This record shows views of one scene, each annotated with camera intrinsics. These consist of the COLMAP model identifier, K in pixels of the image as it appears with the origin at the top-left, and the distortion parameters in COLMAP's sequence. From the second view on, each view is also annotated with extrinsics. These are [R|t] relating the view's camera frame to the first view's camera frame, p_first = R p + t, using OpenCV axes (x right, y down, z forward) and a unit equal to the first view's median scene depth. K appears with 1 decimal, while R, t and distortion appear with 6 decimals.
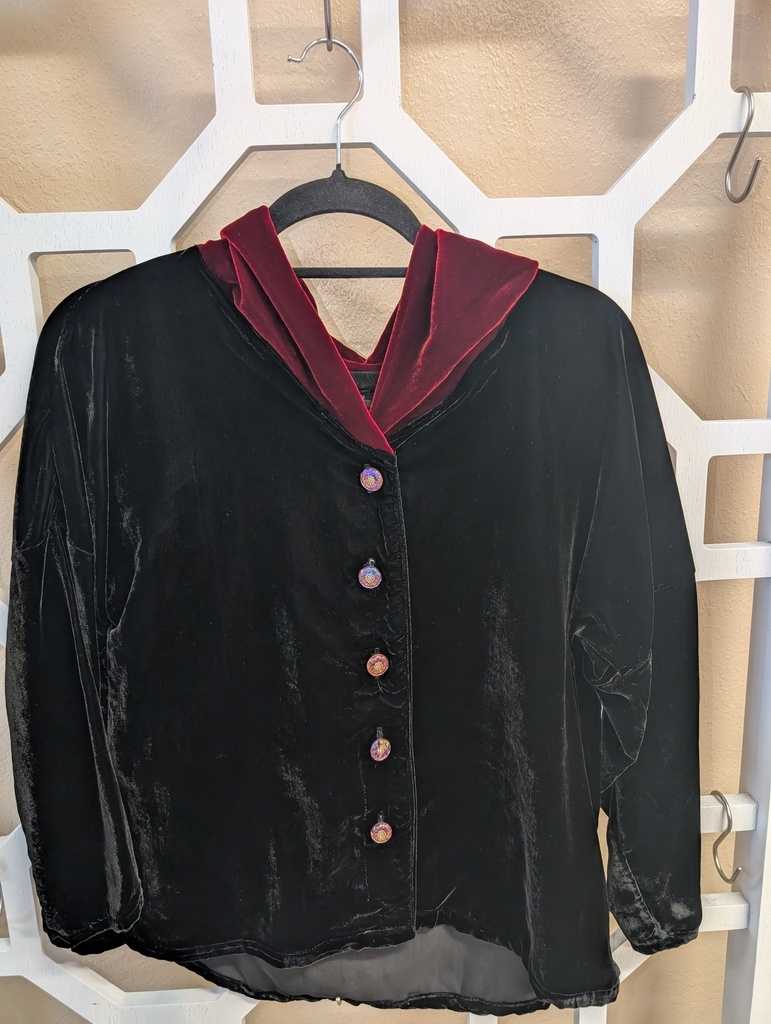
lens RADIAL K [[708.9, 0, 385.5], [0, 708.9, 515.7], [0, 0, 1]] dist [0.020565, -0.021328]
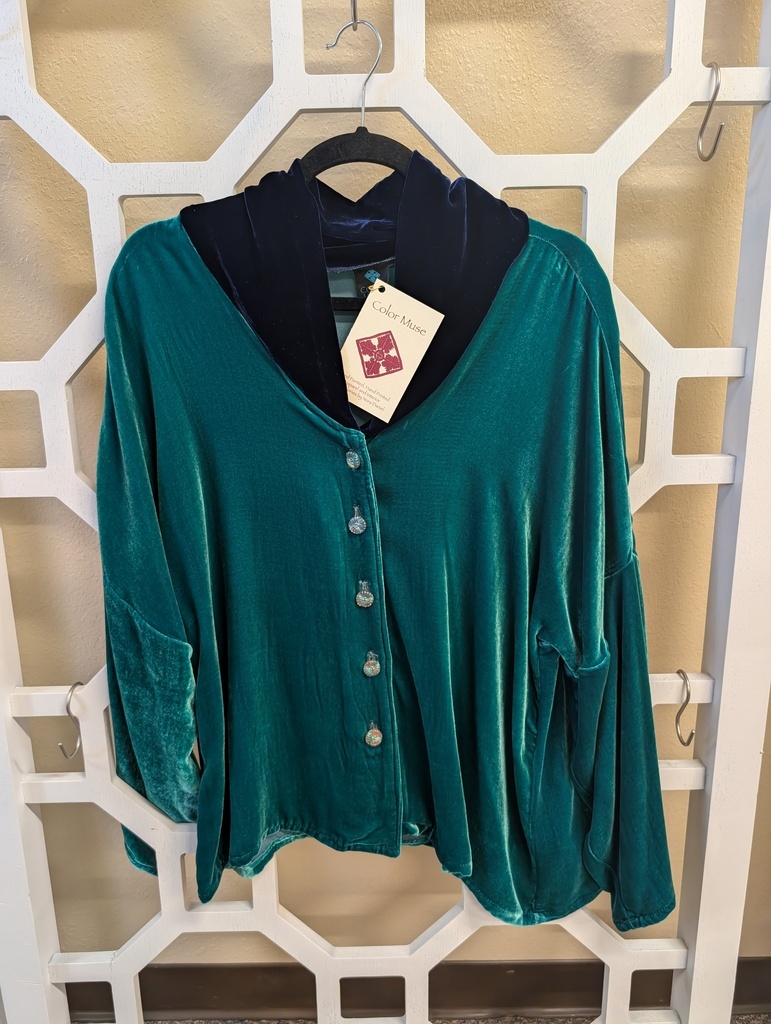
lens RADIAL K [[708.9, 0, 387.6], [0, 708.9, 505.3], [0, 0, 1]] dist [0.020565, -0.021328]
pose [[0.999291, 0.025007, -0.028146, 0.009551], [-0.024299, 0.999387, 0.025210, 0.112079], [0.028760, -0.024509, 0.999286, -0.207129]]
